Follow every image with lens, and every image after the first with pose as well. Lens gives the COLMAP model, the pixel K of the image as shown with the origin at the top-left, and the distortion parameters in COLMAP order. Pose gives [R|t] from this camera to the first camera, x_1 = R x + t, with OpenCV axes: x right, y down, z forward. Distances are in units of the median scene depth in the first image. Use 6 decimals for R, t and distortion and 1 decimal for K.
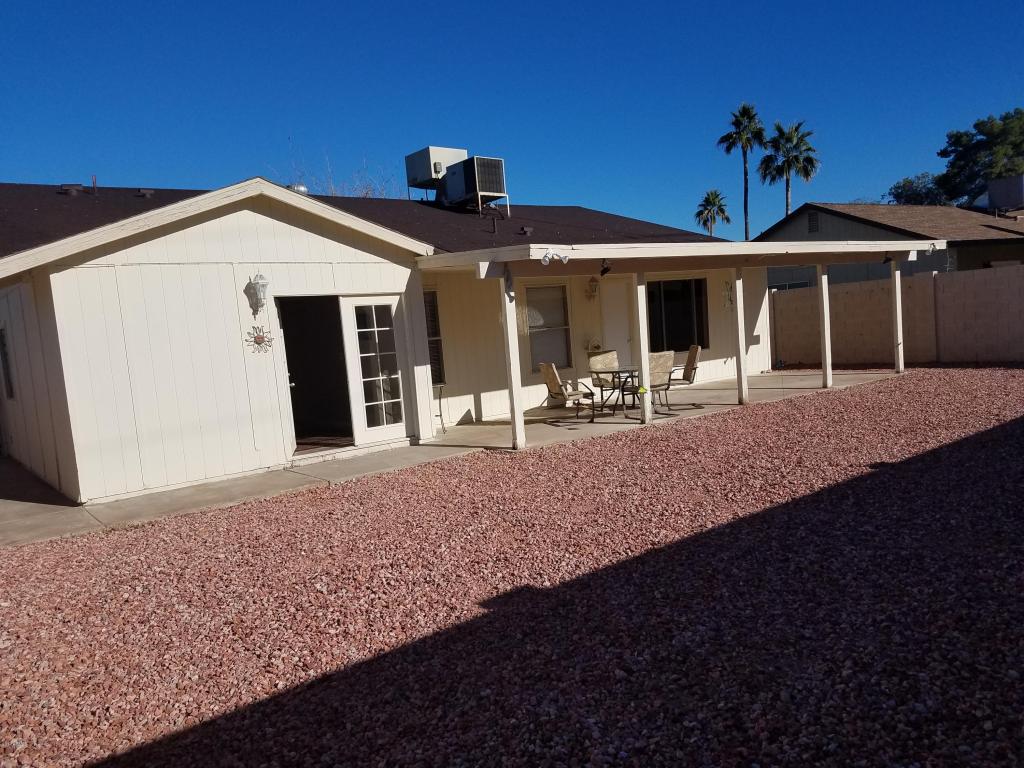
lens RADIAL K [[792.7, 0, 493.1], [0, 792.7, 414.0], [0, 0, 1]] dist [0.215030, -0.338029]
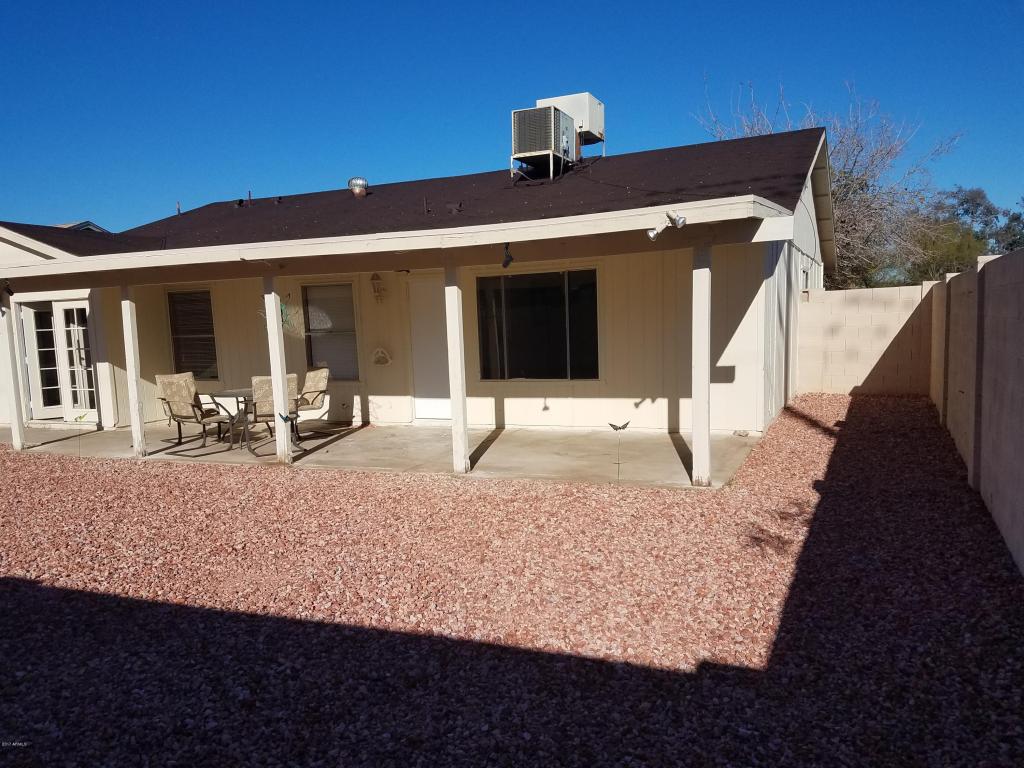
lens RADIAL K [[792.7, 0, 493.1], [0, 792.7, 414.0], [0, 0, 1]] dist [0.215030, -0.338029]
pose [[0.476802, 0.160452, -0.864243, 0.952034], [-0.099691, 0.986726, 0.128192, -0.153924], [0.873339, 0.025035, 0.486469, 0.738276]]
